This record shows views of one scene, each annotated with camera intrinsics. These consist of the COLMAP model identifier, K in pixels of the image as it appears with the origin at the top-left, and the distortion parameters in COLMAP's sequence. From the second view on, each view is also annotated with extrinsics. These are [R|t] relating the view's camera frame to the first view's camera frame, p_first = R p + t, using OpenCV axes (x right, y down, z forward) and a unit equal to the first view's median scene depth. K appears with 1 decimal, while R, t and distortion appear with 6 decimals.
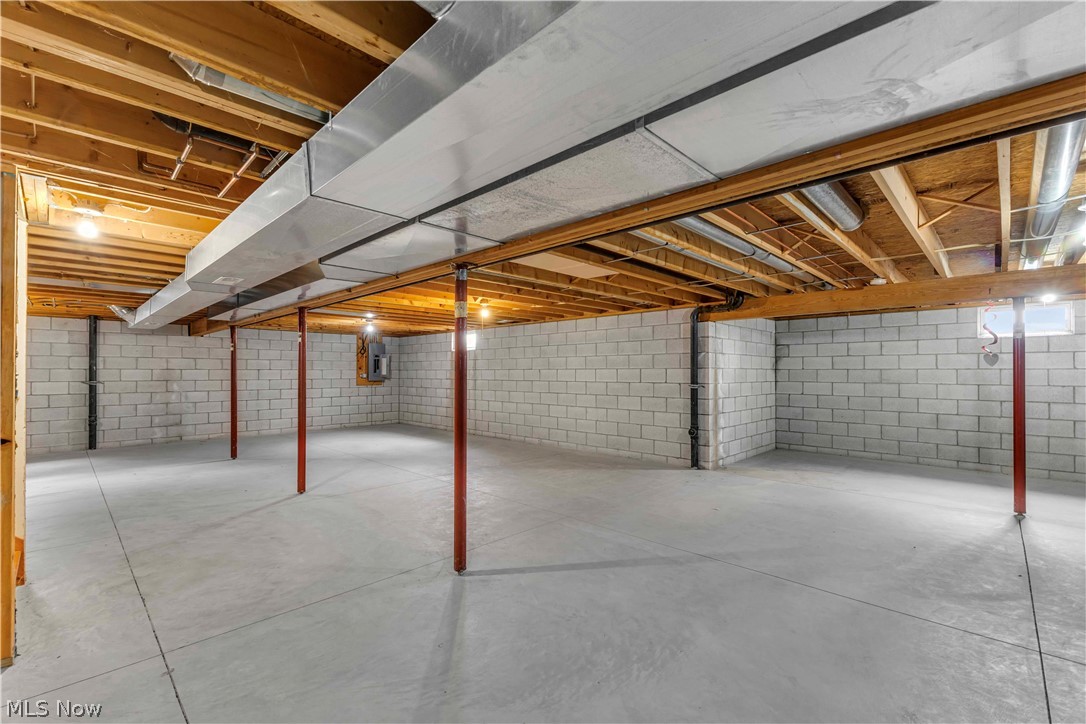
lens RADIAL K [[467.8, 0, 543.8], [0, 467.8, 366.5], [0, 0, 1]] dist [0.009403, -0.001444]
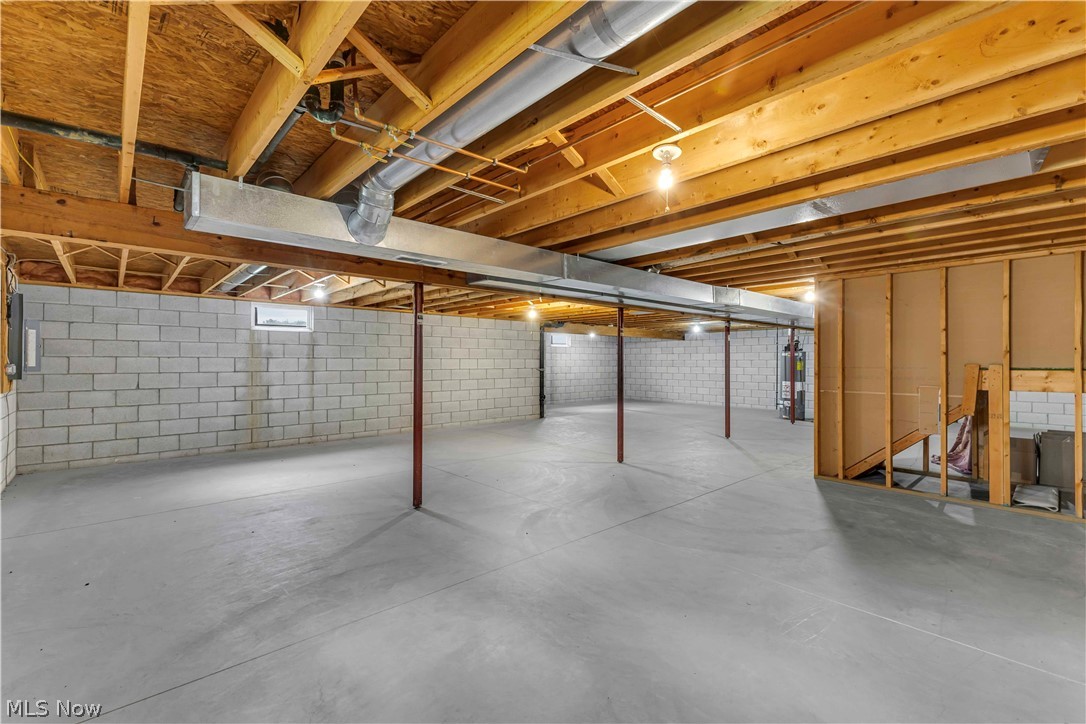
lens RADIAL K [[467.8, 0, 543.6], [0, 467.8, 361.9], [0, 0, 1]] dist [0.009403, -0.001444]
pose [[0.056400, 0.005542, 0.998393, -1.135094], [-0.008655, 0.999950, -0.005061, 0.018481], [-0.998371, -0.008356, 0.056446, 0.745226]]
